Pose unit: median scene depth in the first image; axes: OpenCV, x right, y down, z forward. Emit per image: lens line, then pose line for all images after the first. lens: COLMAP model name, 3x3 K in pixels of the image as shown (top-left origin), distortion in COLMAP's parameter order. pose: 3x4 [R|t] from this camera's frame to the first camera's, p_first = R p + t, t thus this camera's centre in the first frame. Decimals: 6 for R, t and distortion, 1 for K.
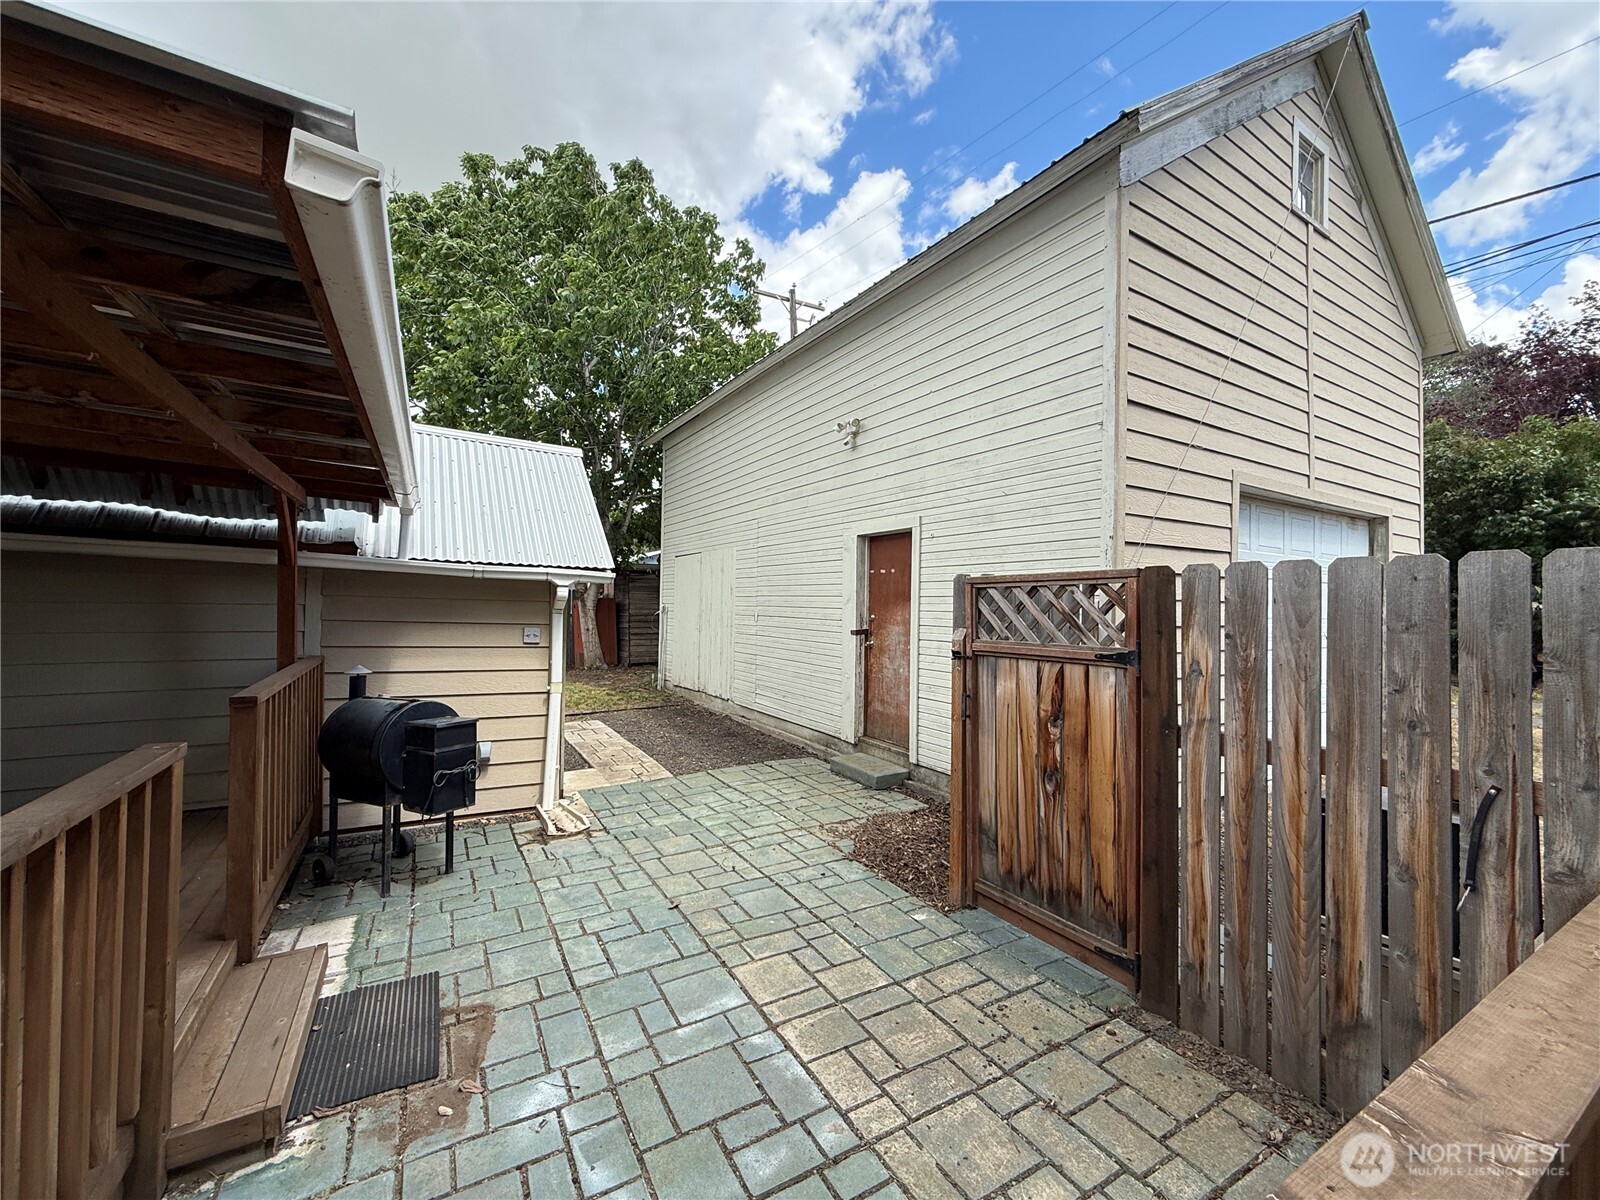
lens RADIAL K [[637.4, 0, 797.1], [0, 637.4, 598.5], [0, 0, 1]] dist [0.000048, 0.000147]
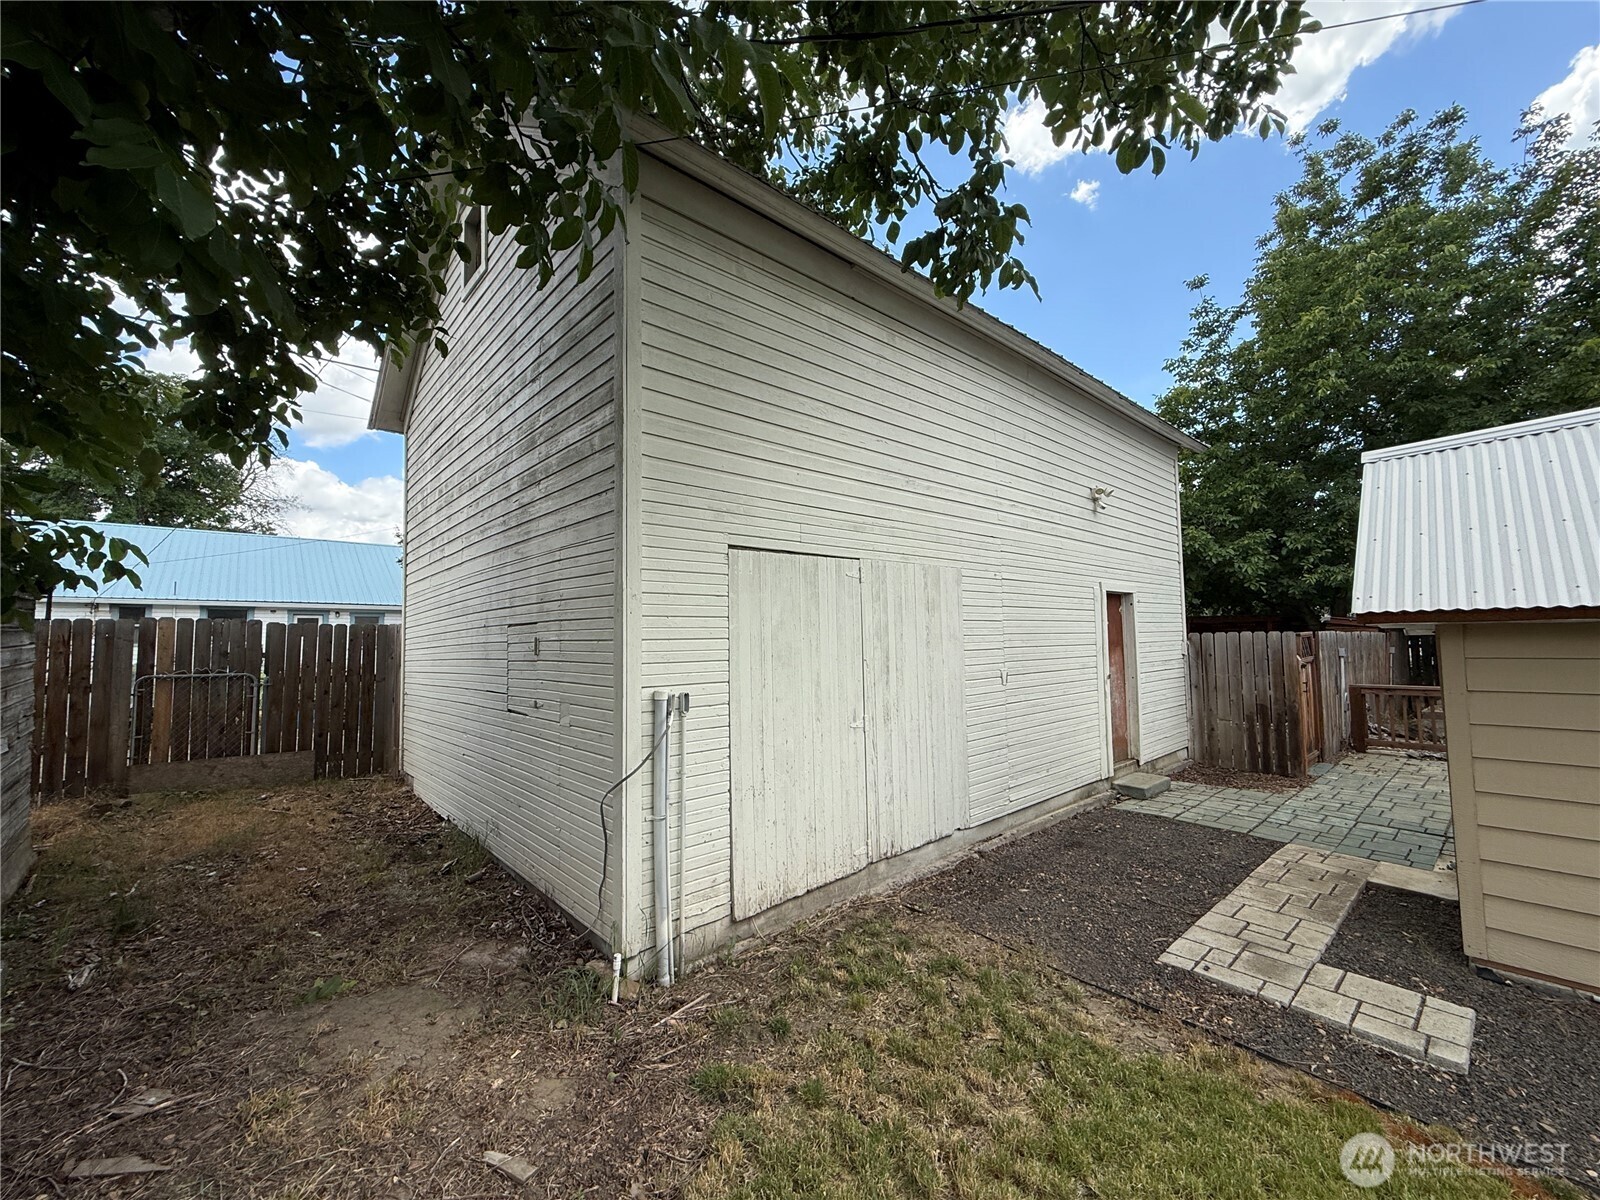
lens RADIAL K [[637.4, 0, 797.1], [0, 637.4, 598.5], [0, 0, 1]] dist [0.000048, 0.000147]
pose [[-0.189260, 0.049048, 0.980701, -0.939998], [0.003363, 0.998778, -0.049303, -0.032497], [-0.981921, -0.006033, -0.189194, 1.796200]]
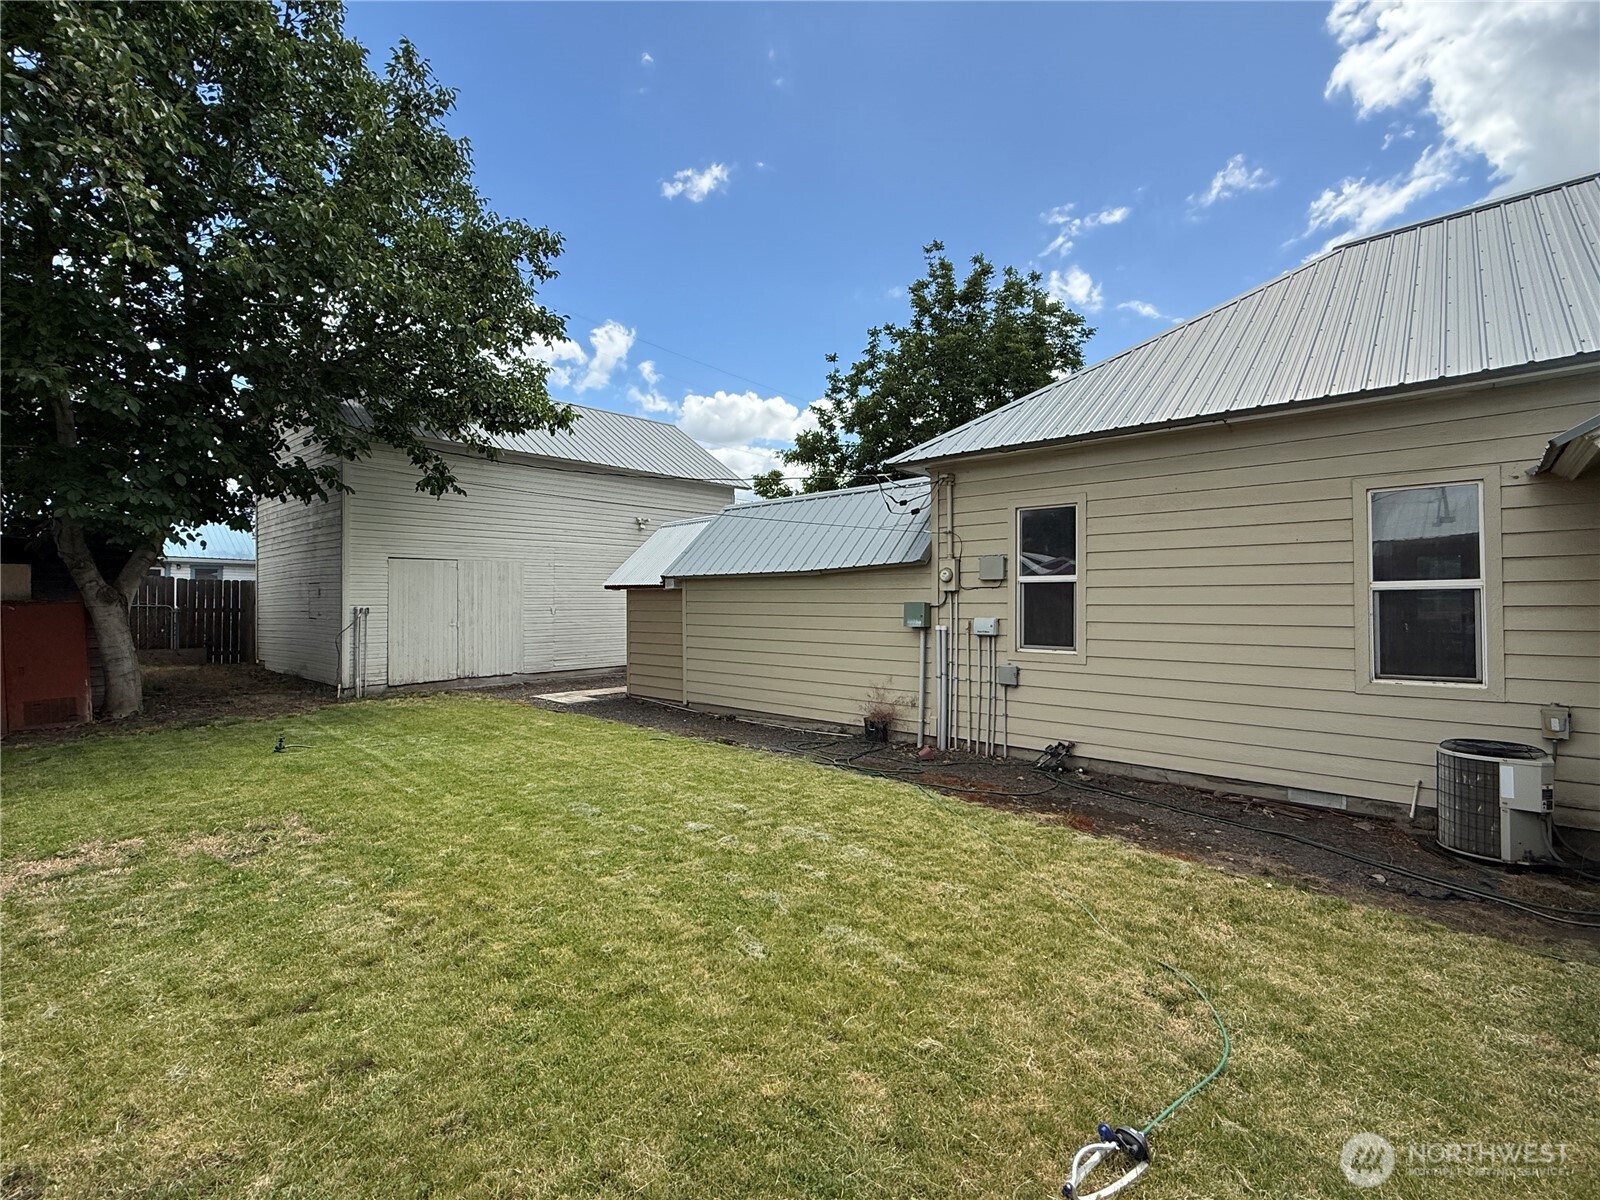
lens RADIAL K [[728.3, 0, 797.1], [0, 728.3, 597.3], [0, 0, 1]] dist [0.001914, -0.000038]
pose [[-0.299223, -0.014341, 0.954076, -2.526427], [-0.015072, 0.999833, 0.010302, -0.041609], [-0.954064, -0.011298, -0.299389, 1.286159]]
